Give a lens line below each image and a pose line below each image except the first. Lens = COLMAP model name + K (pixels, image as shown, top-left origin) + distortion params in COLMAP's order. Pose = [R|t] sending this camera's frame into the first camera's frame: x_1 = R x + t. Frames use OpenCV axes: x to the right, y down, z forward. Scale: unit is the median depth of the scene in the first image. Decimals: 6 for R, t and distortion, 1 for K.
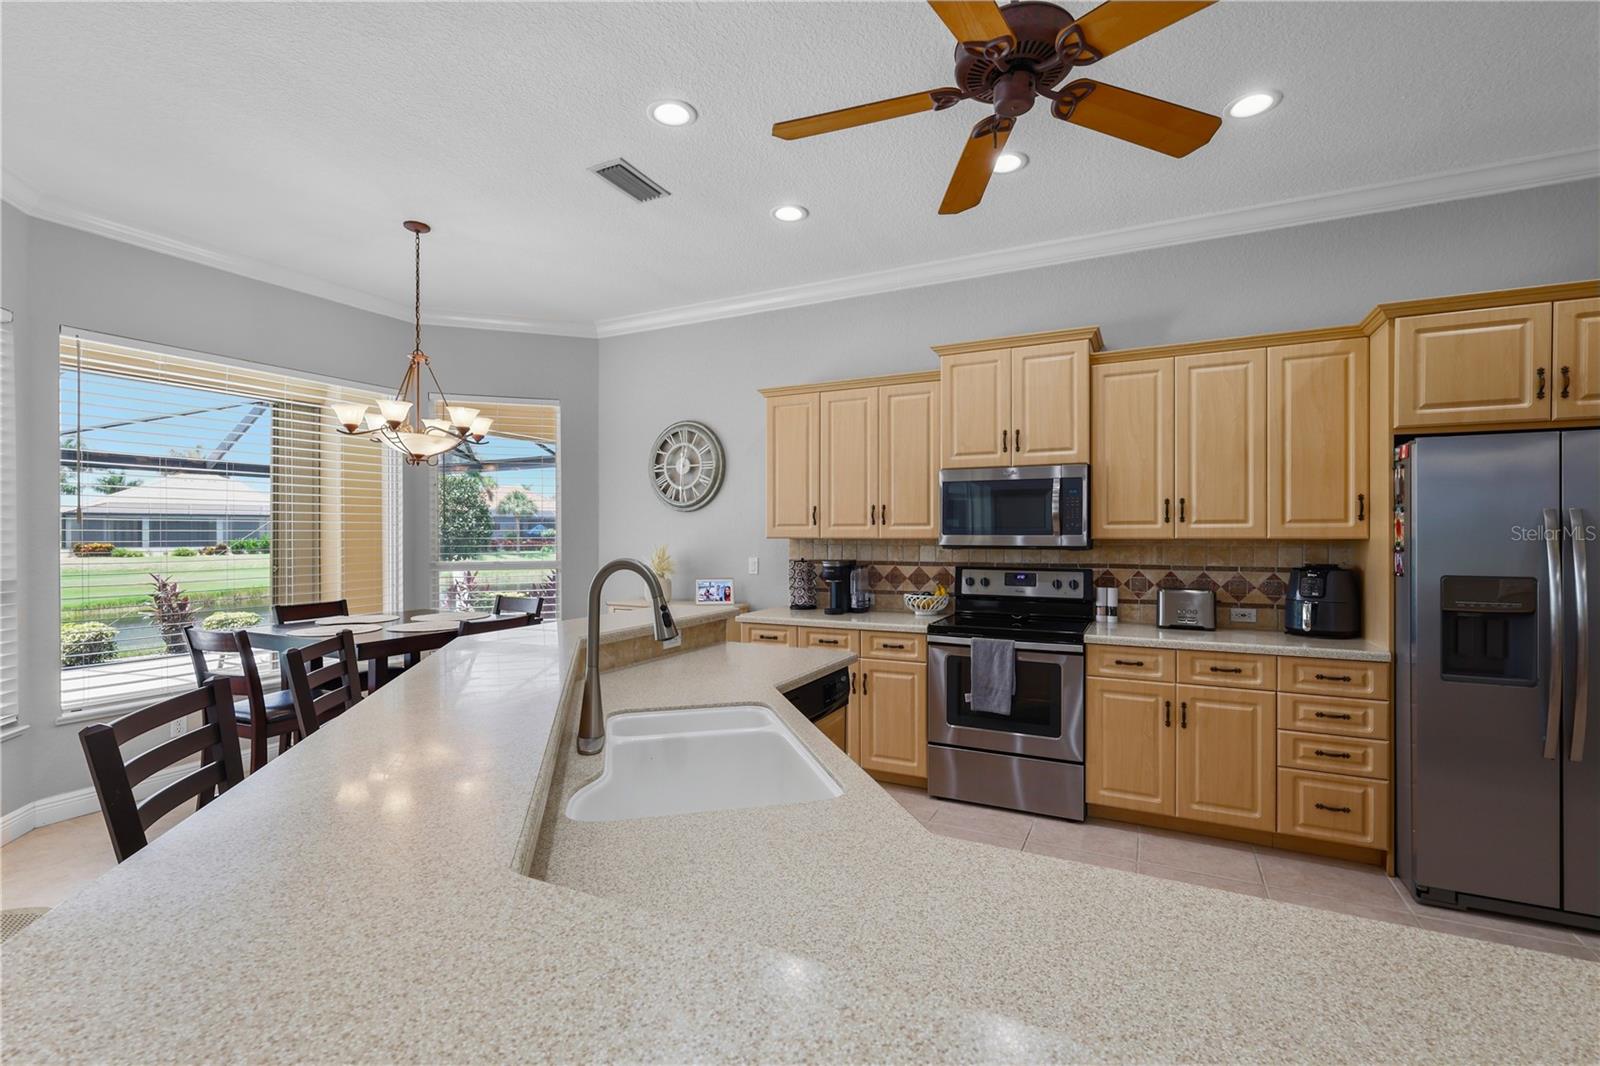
lens RADIAL K [[696.5, 0, 801.6], [0, 696.5, 532.7], [0, 0, 1]] dist [0.003928, -0.000740]
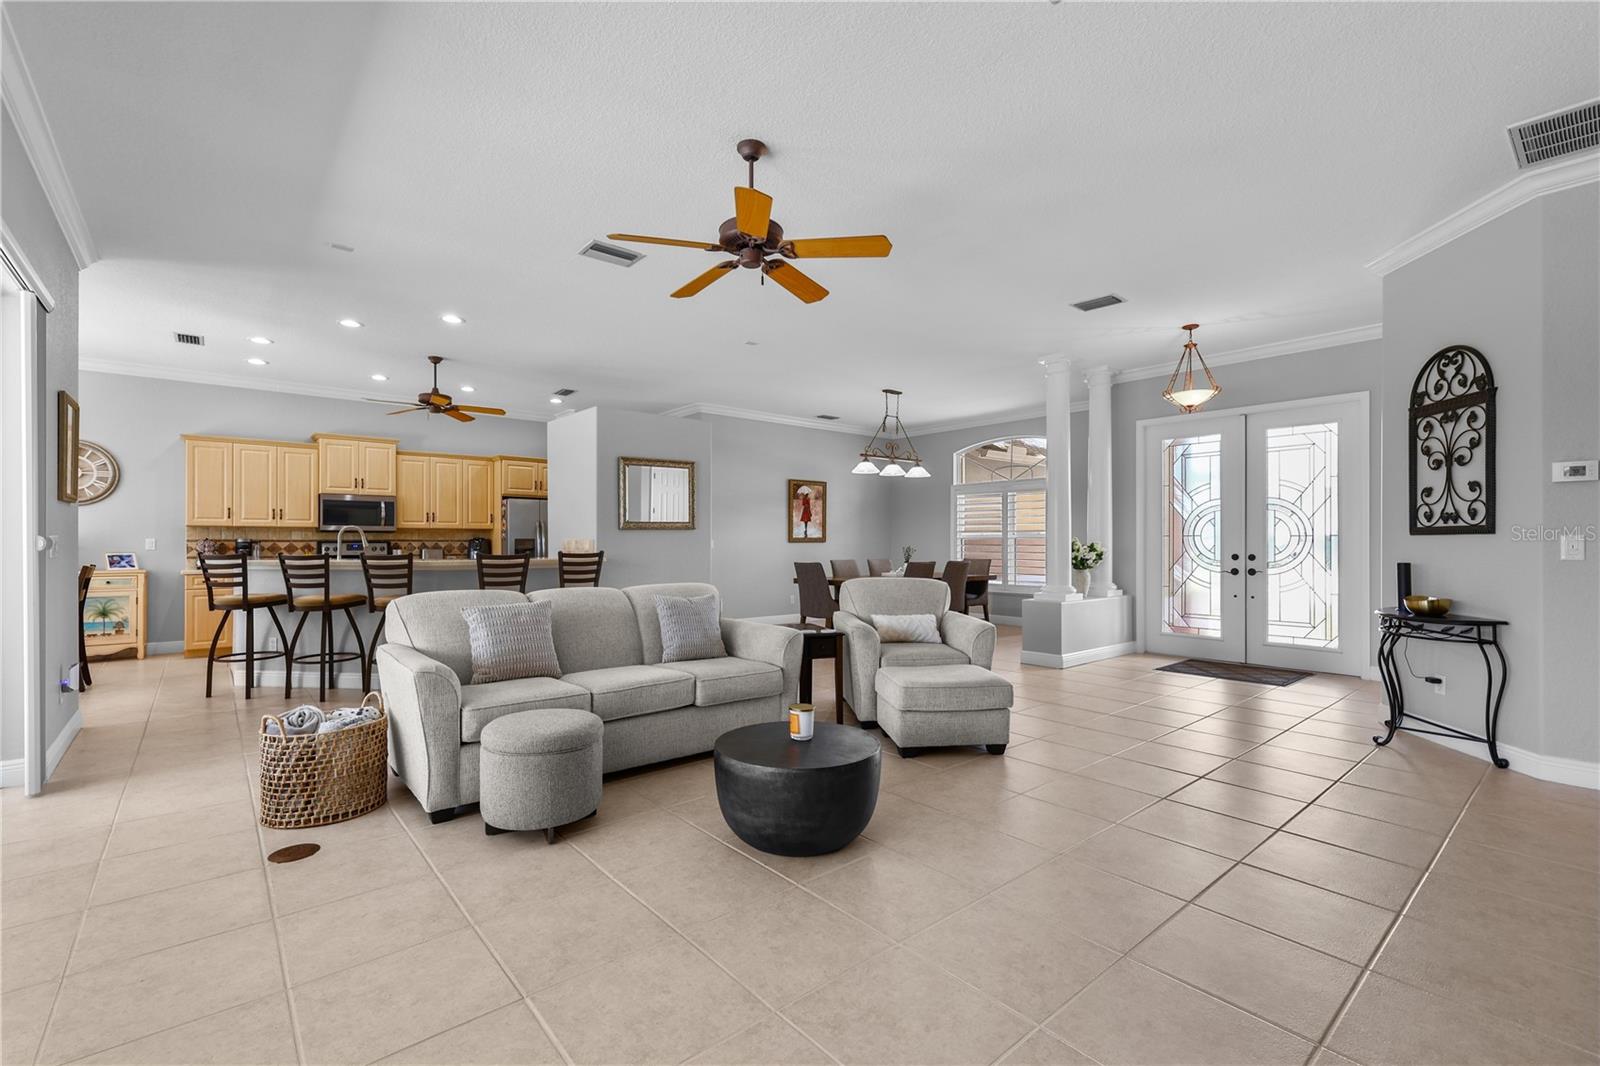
lens RADIAL K [[696.5, 0, 804.6], [0, 696.5, 540.9], [0, 0, 1]] dist [0.003928, -0.000740]
pose [[0.393988, 0.003141, 0.919110, -0.900936], [-0.003201, 0.999993, -0.002045, 0.039192], [-0.919110, -0.002136, 0.393995, -0.897128]]
